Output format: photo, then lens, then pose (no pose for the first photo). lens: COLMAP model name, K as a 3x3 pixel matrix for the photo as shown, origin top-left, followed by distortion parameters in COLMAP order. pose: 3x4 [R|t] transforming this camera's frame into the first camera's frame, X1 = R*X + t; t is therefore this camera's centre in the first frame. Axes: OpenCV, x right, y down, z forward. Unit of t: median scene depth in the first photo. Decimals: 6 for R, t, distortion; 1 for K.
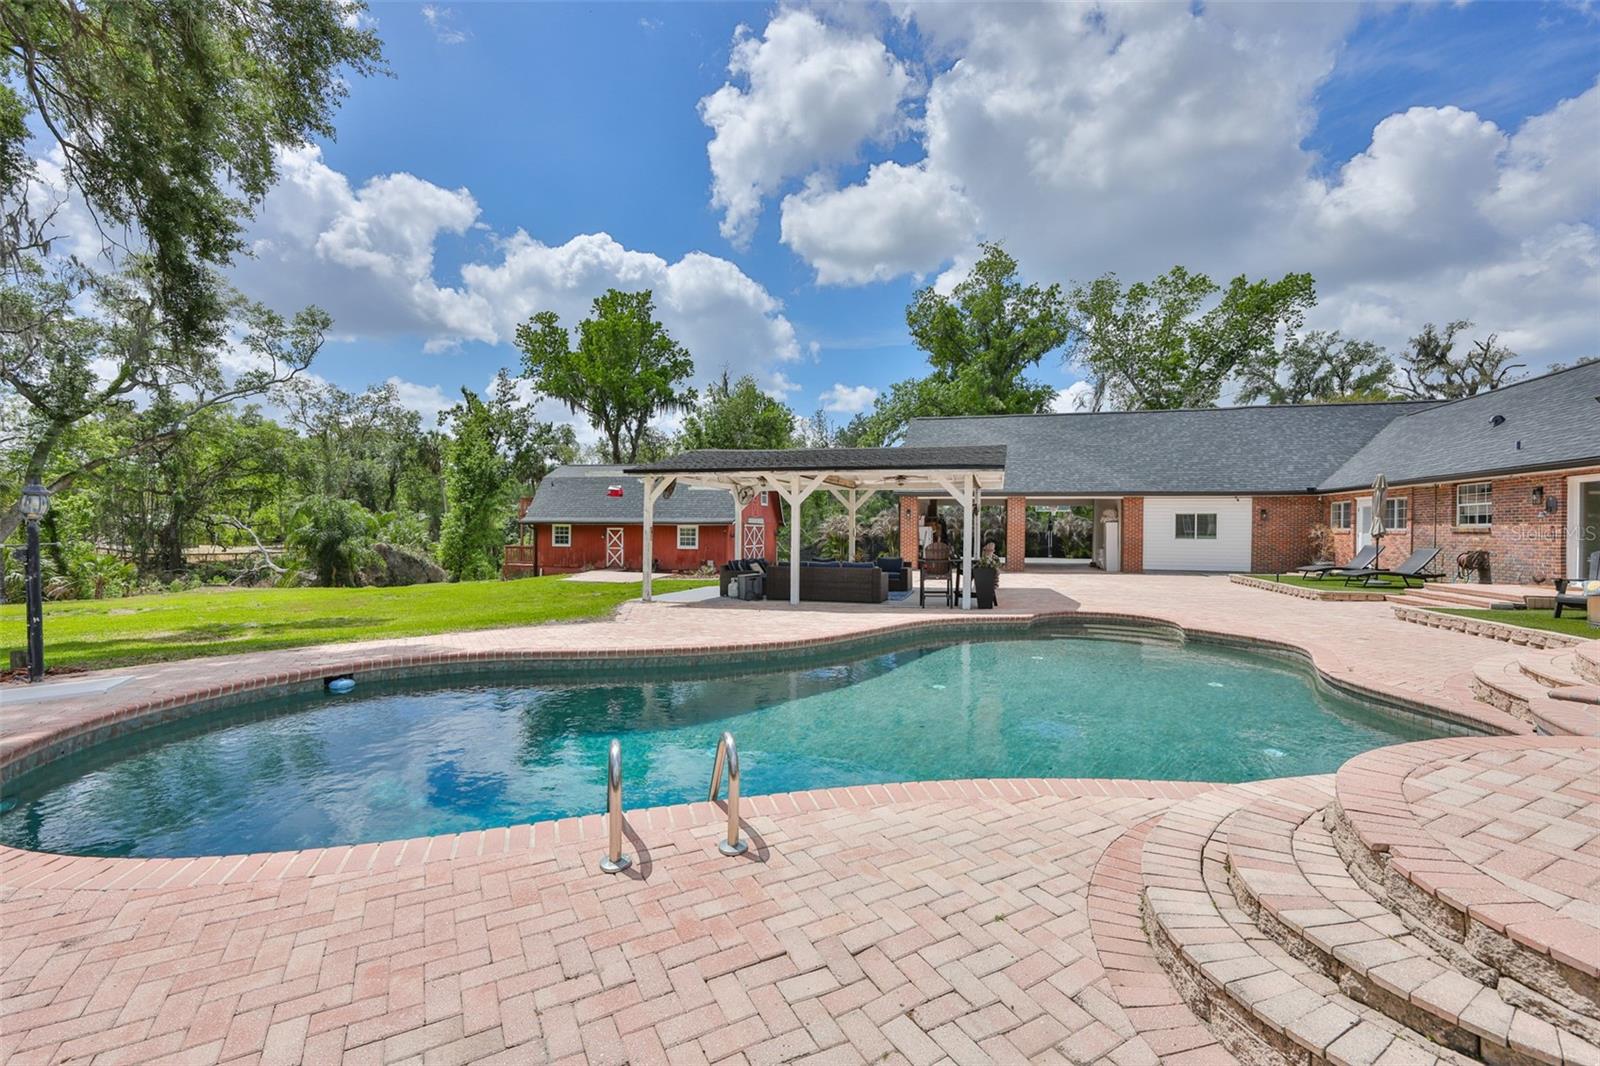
lens RADIAL K [[683.5, 0, 784.3], [0, 683.5, 531.9], [0, 0, 1]] dist [-0.000419, -0.000047]
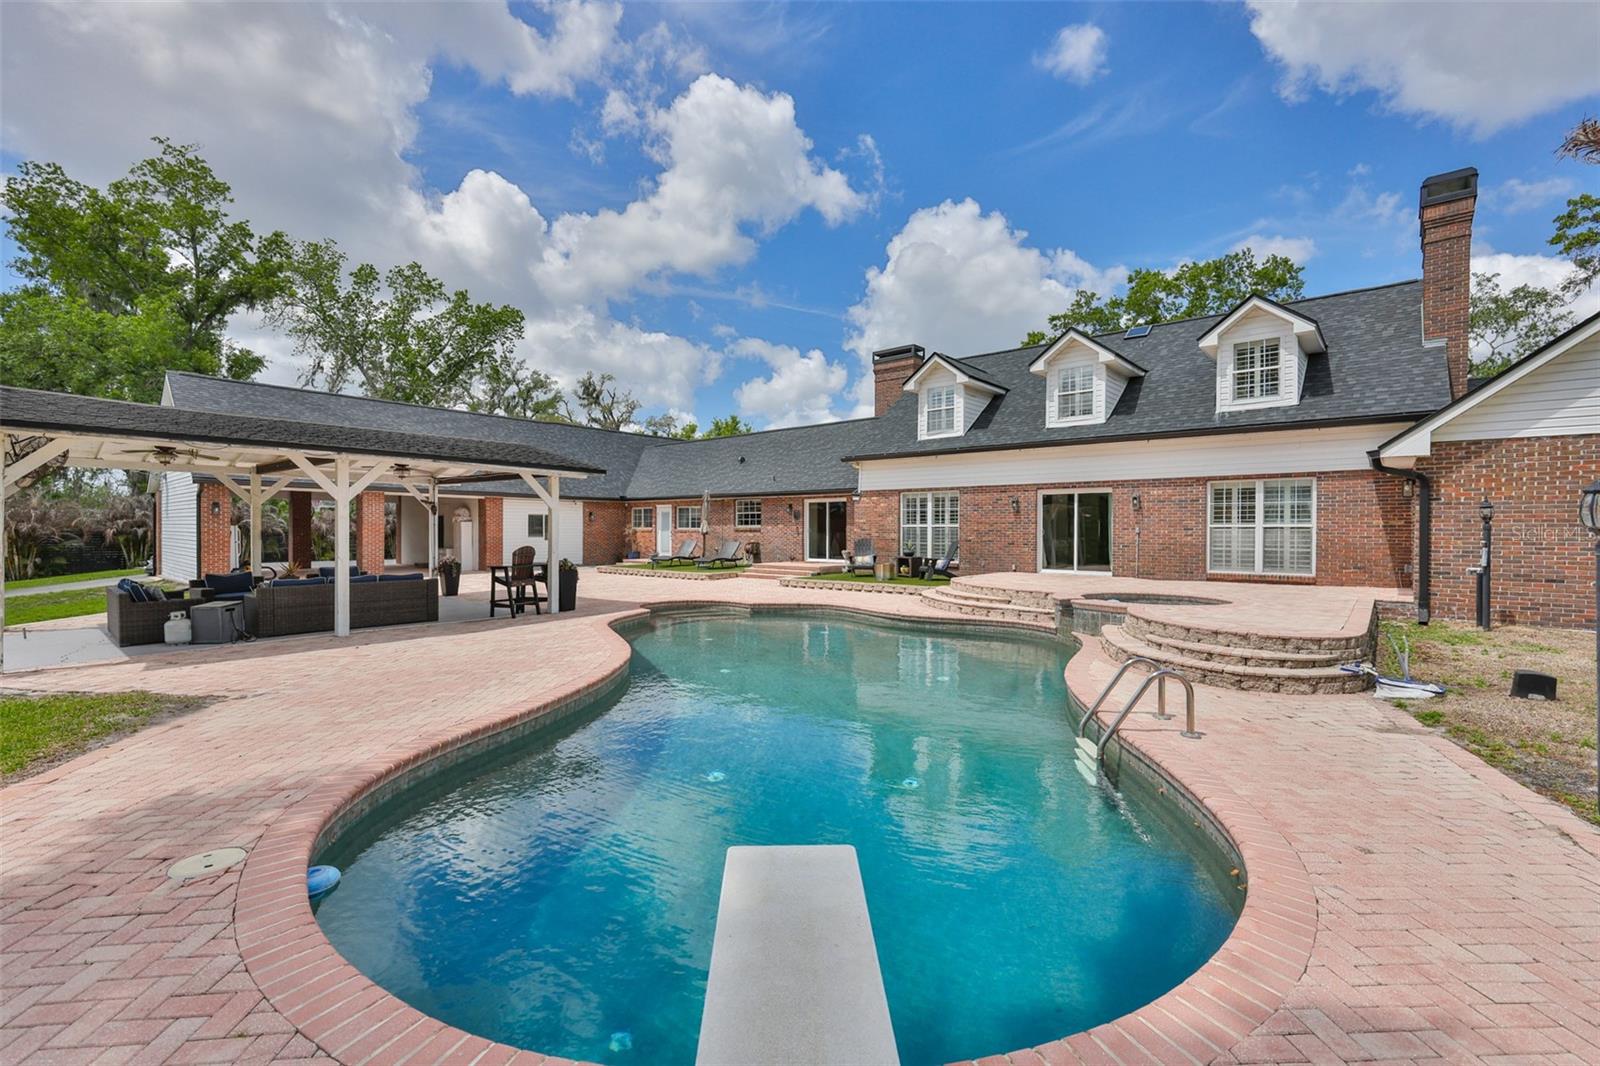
lens RADIAL K [[703.9, 0, 800.0], [0, 703.9, 533.0], [0, 0, 1]] dist [-0.000659, -0.000107]
pose [[0.407721, -0.009814, 0.913054, -0.136289], [0.004039, 0.999952, 0.008945, -0.002601], [-0.913098, 0.000040, 0.407741, 0.072530]]
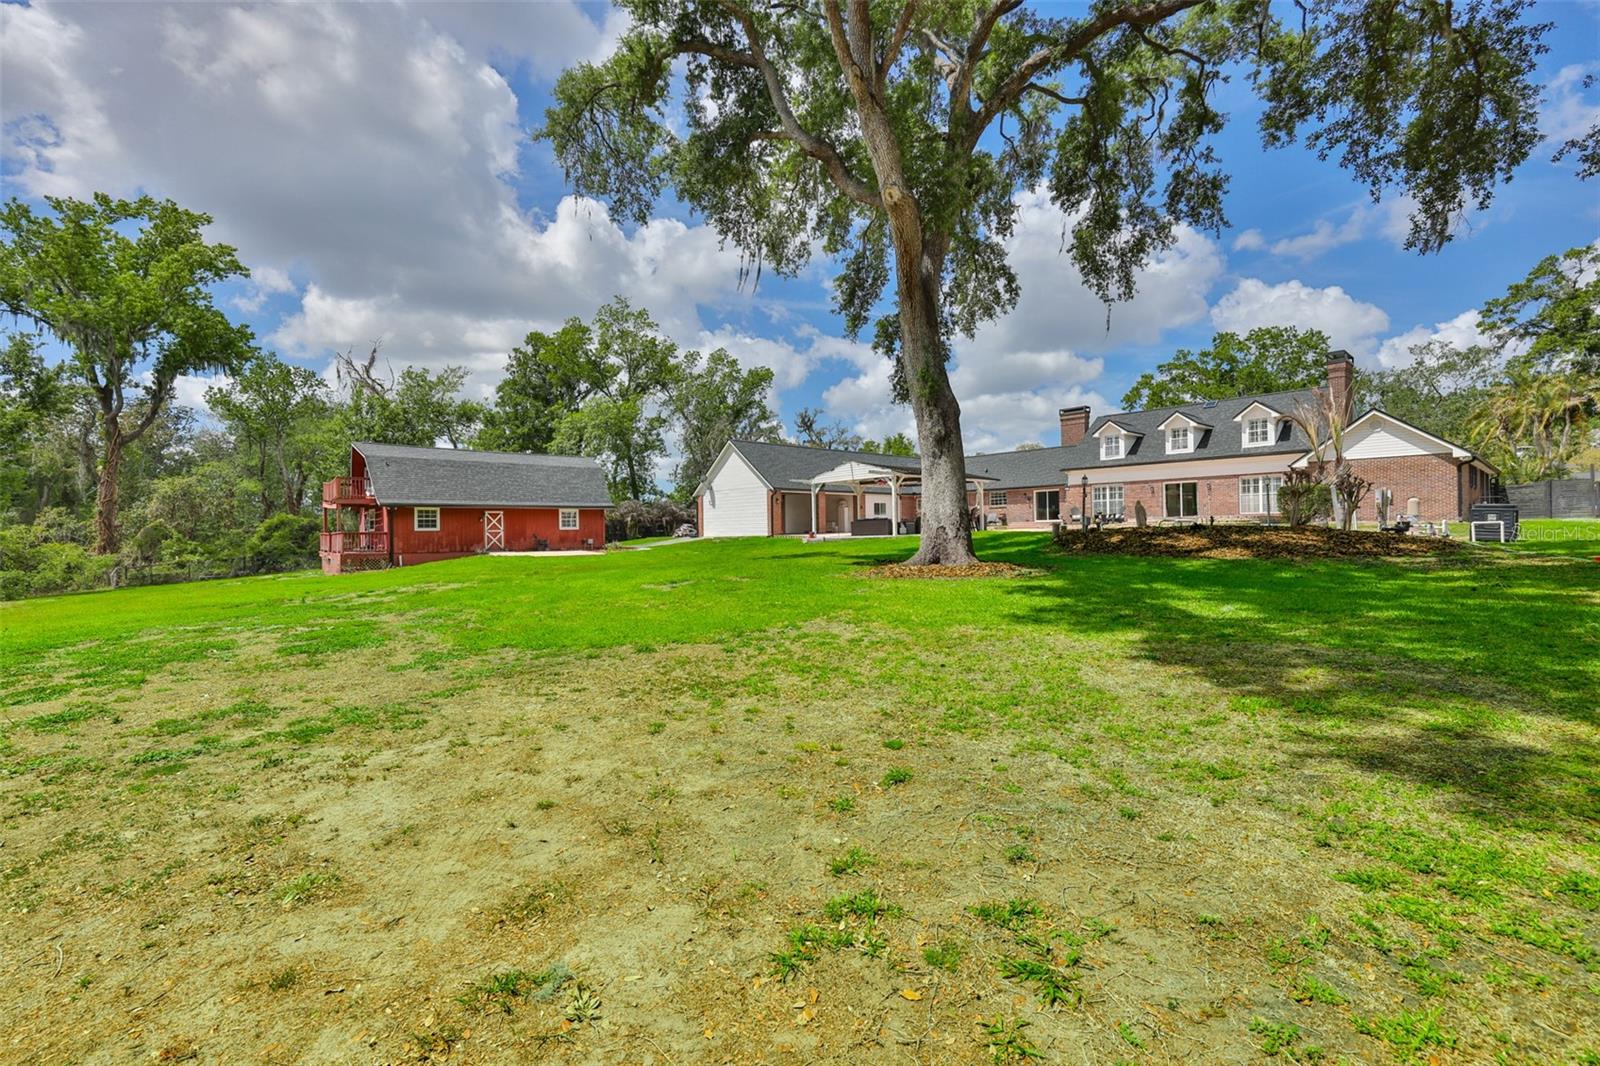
lens RADIAL K [[684.4, 0, 792.5], [0, 684.4, 534.5], [0, 0, 1]] dist [-0.000111, -0.000215]
pose [[0.528054, -0.020443, 0.848965, -0.656838], [0.023423, 0.999680, 0.009503, 0.022177], [-0.848888, 0.014868, 0.528364, 0.054060]]
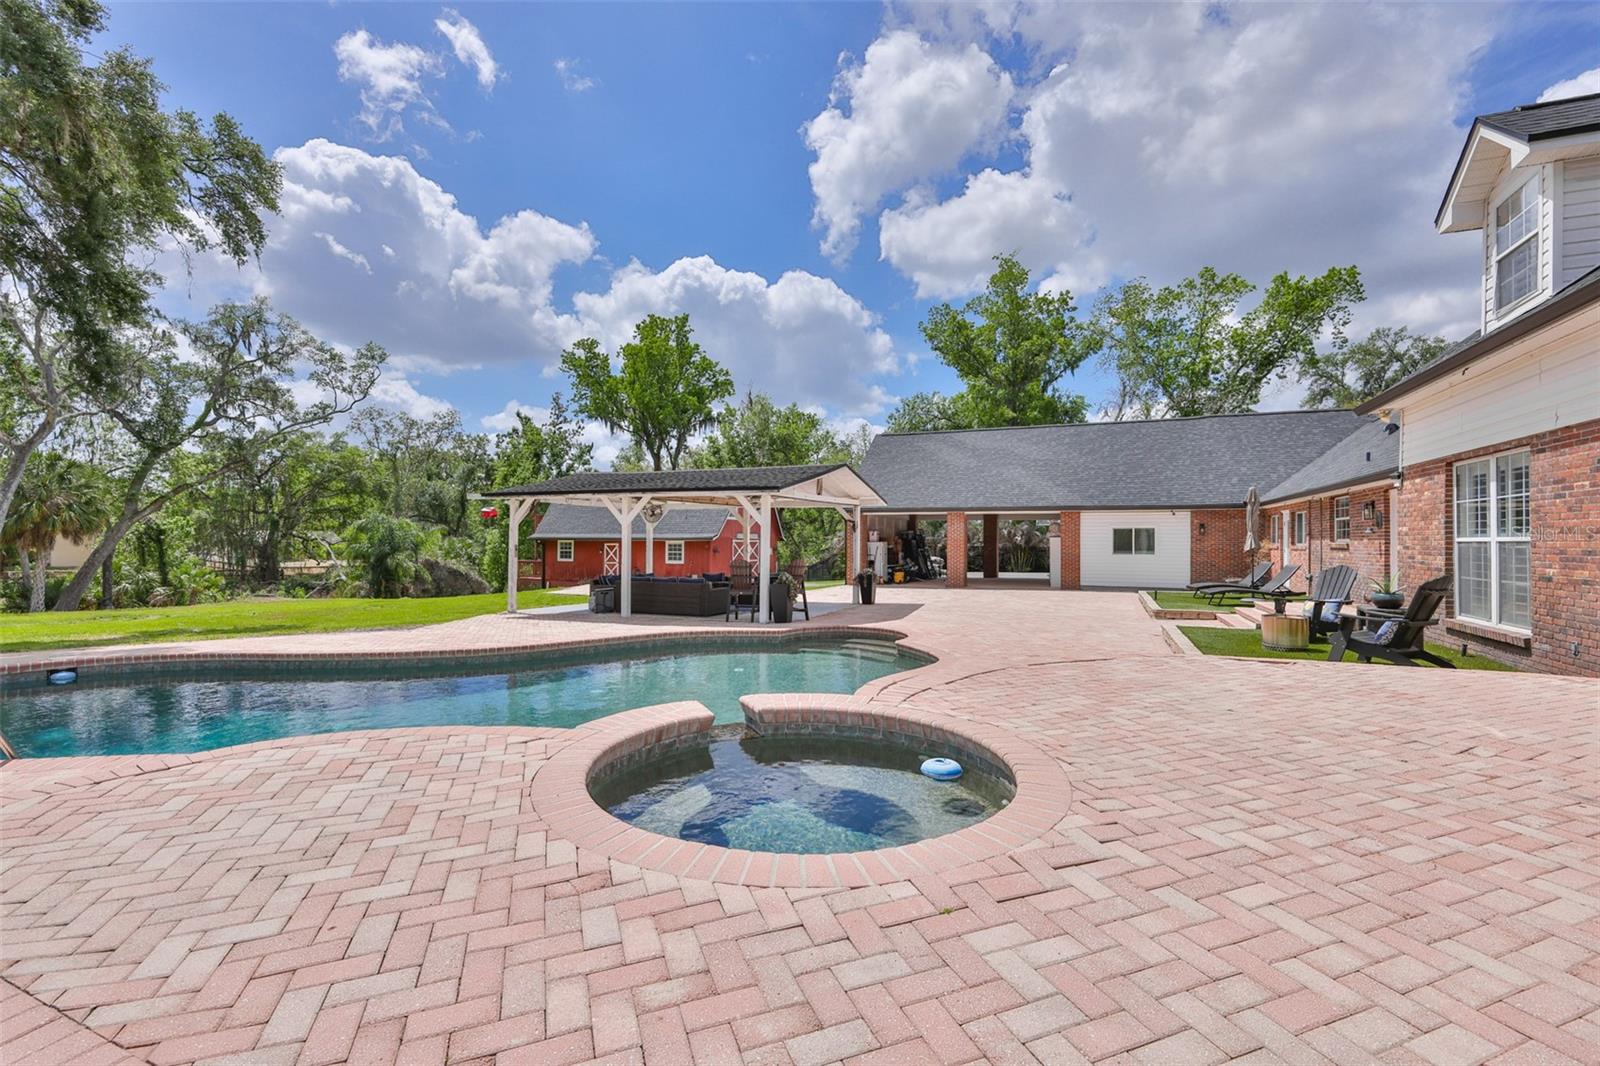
lens RADIAL K [[684.4, 0, 792.5], [0, 684.4, 534.5], [0, 0, 1]] dist [-0.000111, -0.000215]
pose [[0.992602, -0.004158, -0.121340, 0.117420], [0.002196, 0.999865, -0.016298, -0.001535], [0.121391, 0.015911, 0.992477, -0.010788]]
